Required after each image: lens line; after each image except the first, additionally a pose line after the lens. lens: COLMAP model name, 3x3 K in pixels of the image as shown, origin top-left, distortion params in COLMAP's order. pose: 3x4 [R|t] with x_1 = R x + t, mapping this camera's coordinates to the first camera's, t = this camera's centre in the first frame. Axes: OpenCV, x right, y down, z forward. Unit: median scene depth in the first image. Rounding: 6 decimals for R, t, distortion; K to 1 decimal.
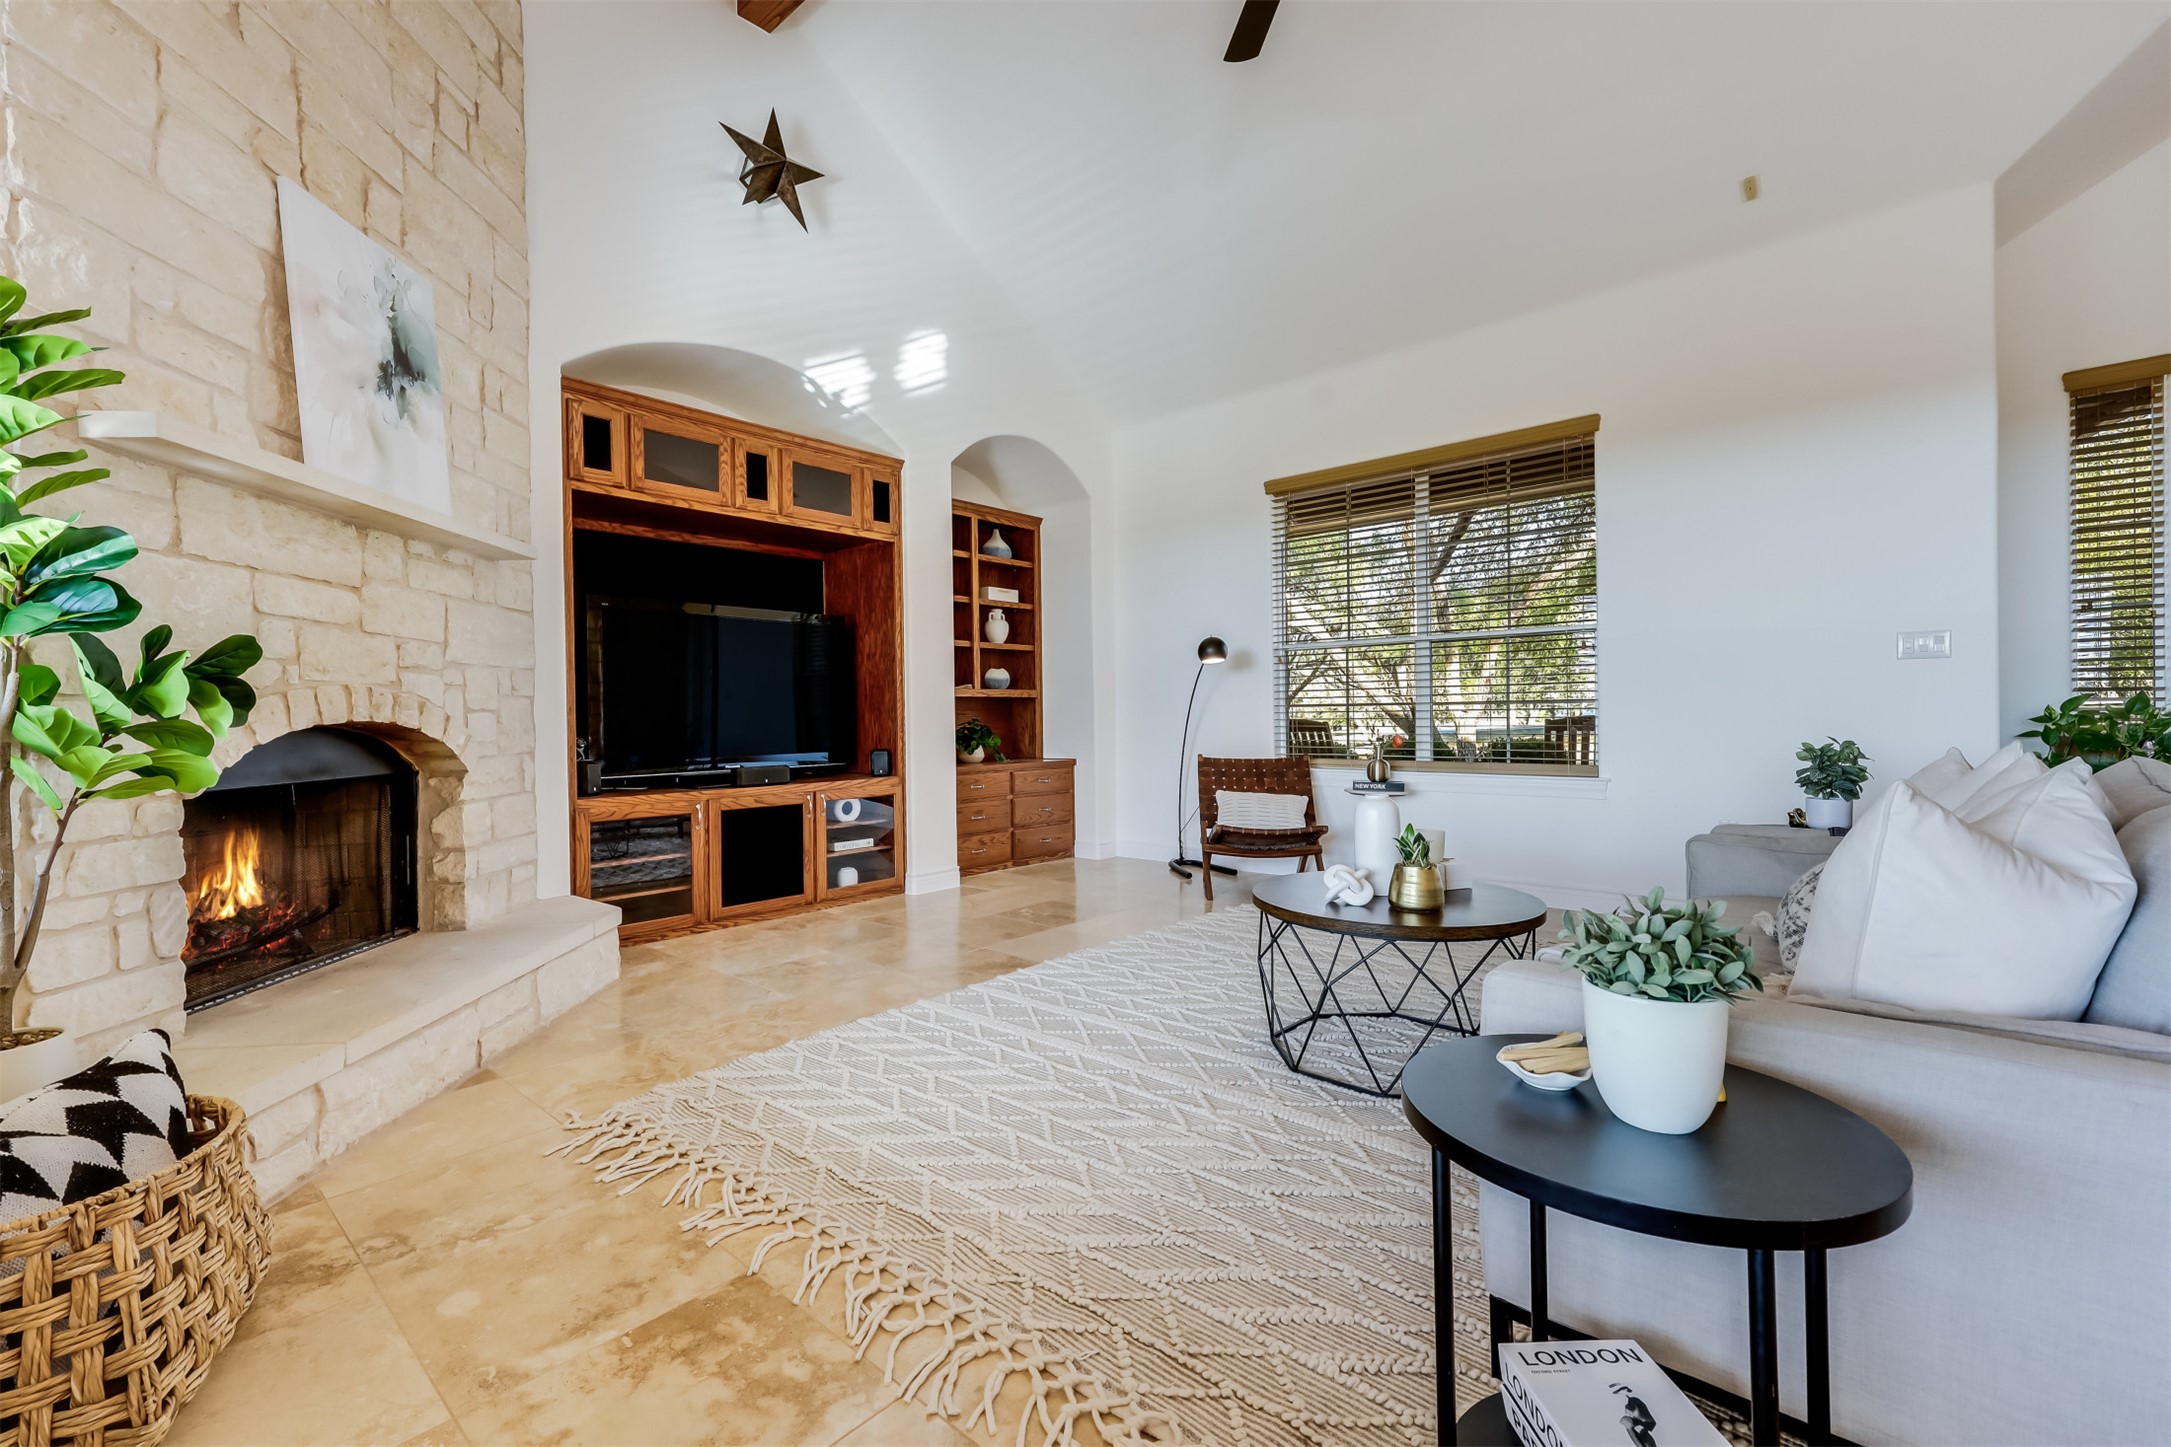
lens RADIAL K [[938.3, 0, 1100.4], [0, 938.3, 721.4], [0, 0, 1]] dist [0.012669, 0.000554]
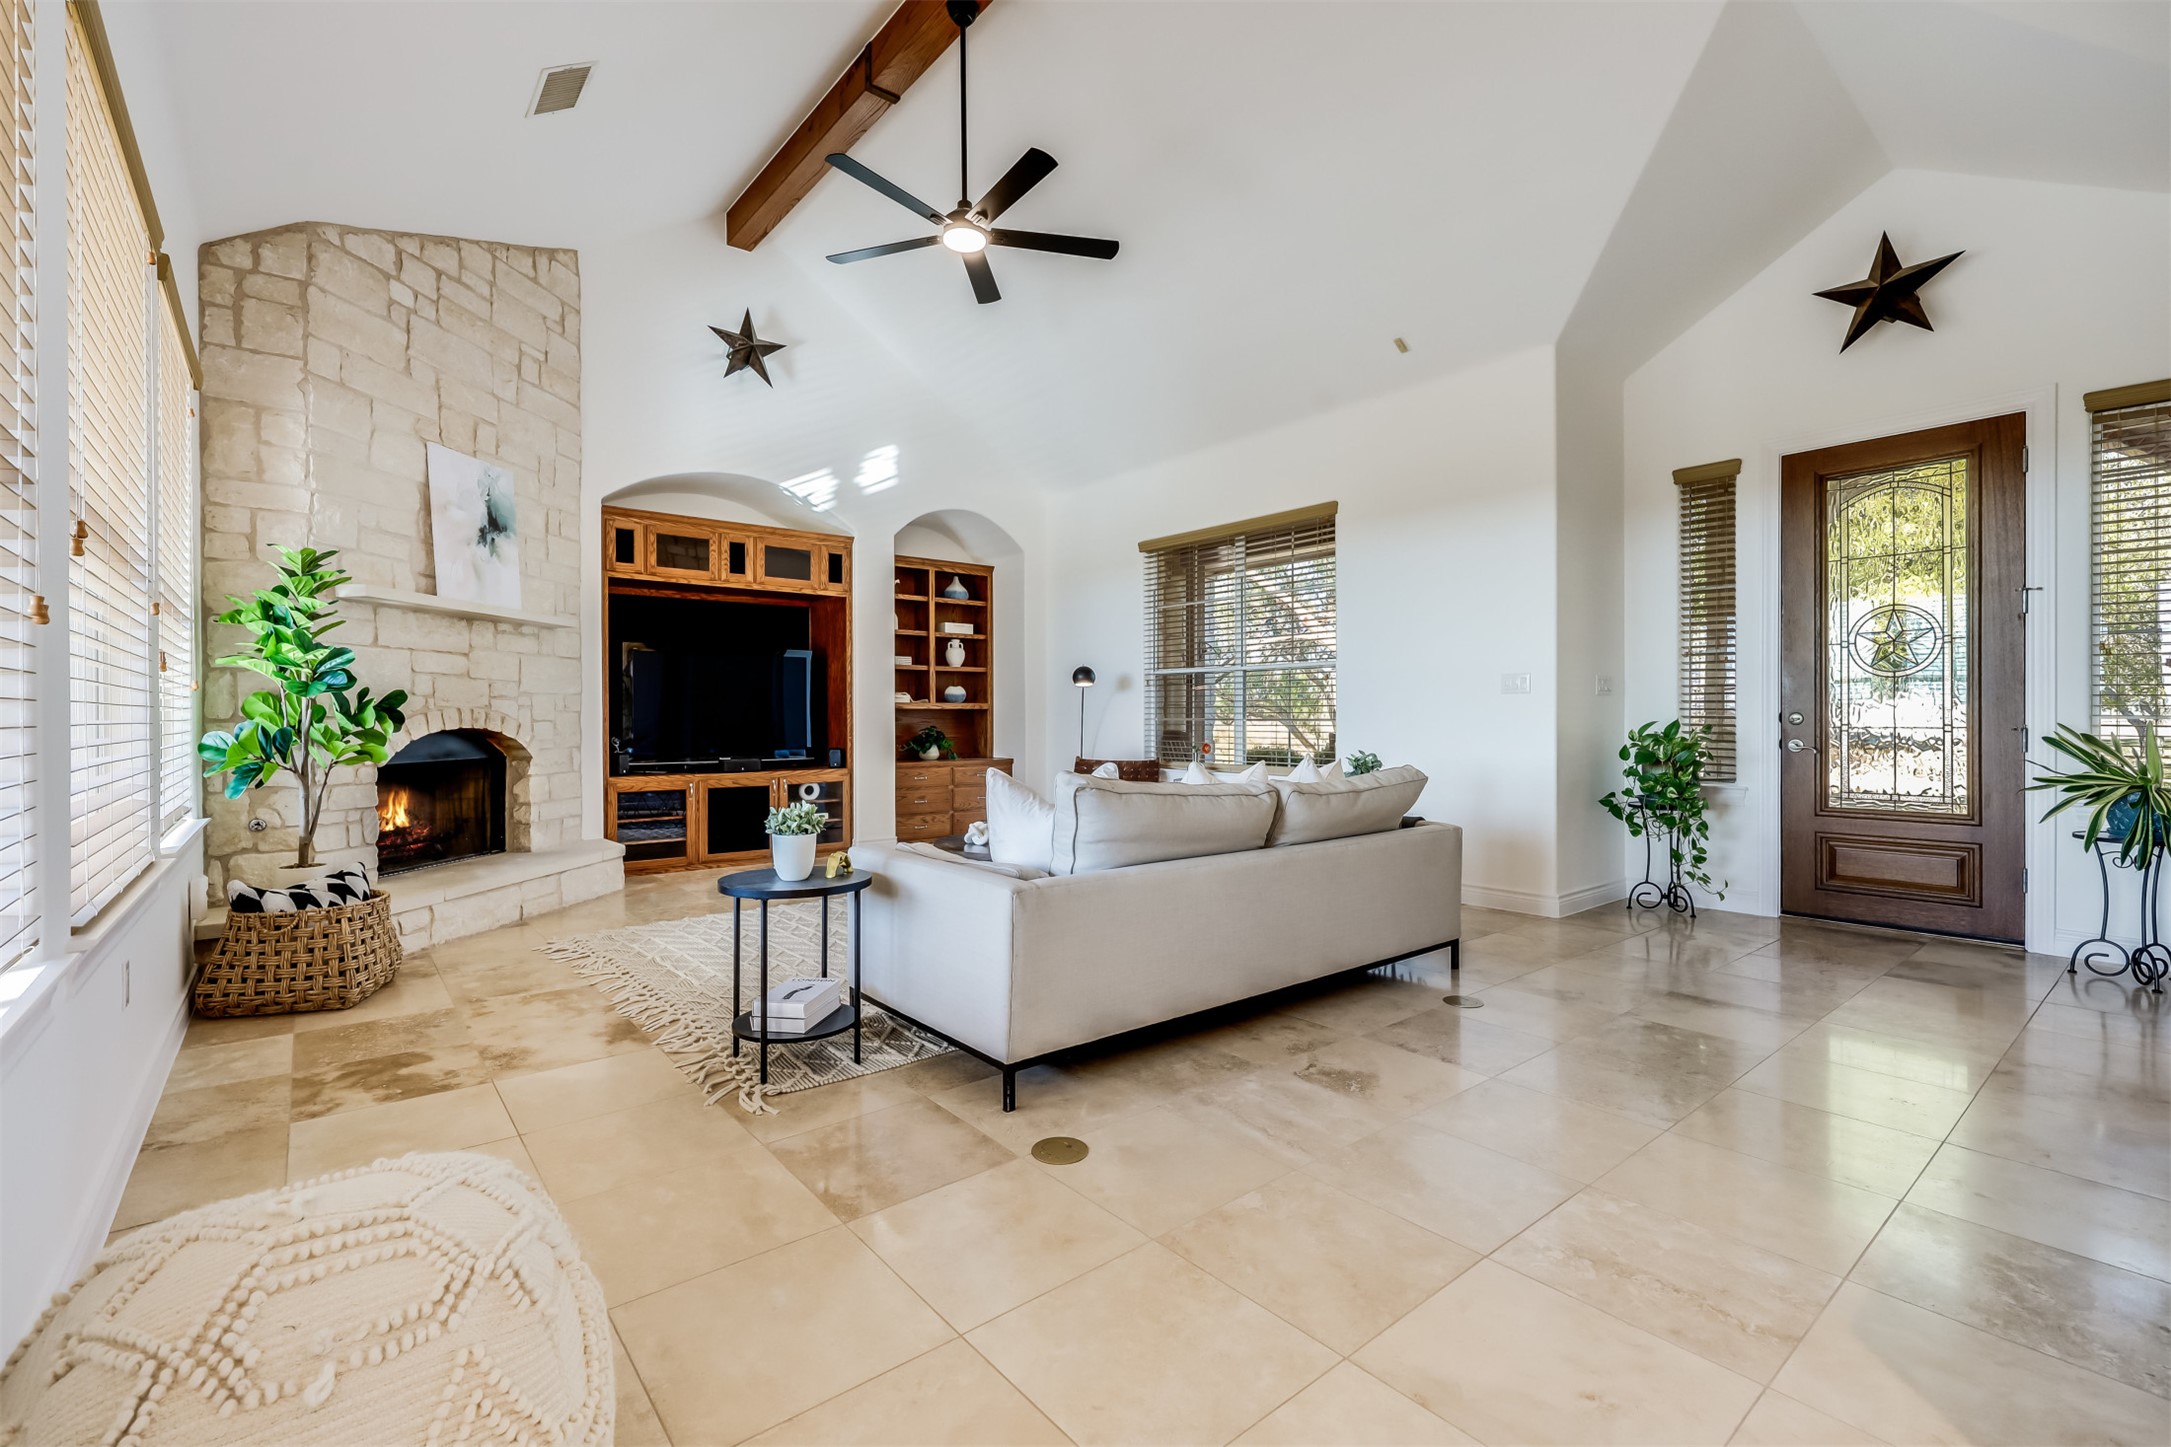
lens RADIAL K [[938.3, 0, 1068.2], [0, 938.3, 724.1], [0, 0, 1]] dist [0.012669, 0.000554]
pose [[0.986629, 0.012673, -0.162488, 0.524943], [-0.012464, 0.999920, 0.002305, -0.020992], [0.162505, -0.000249, 0.986708, -0.482449]]
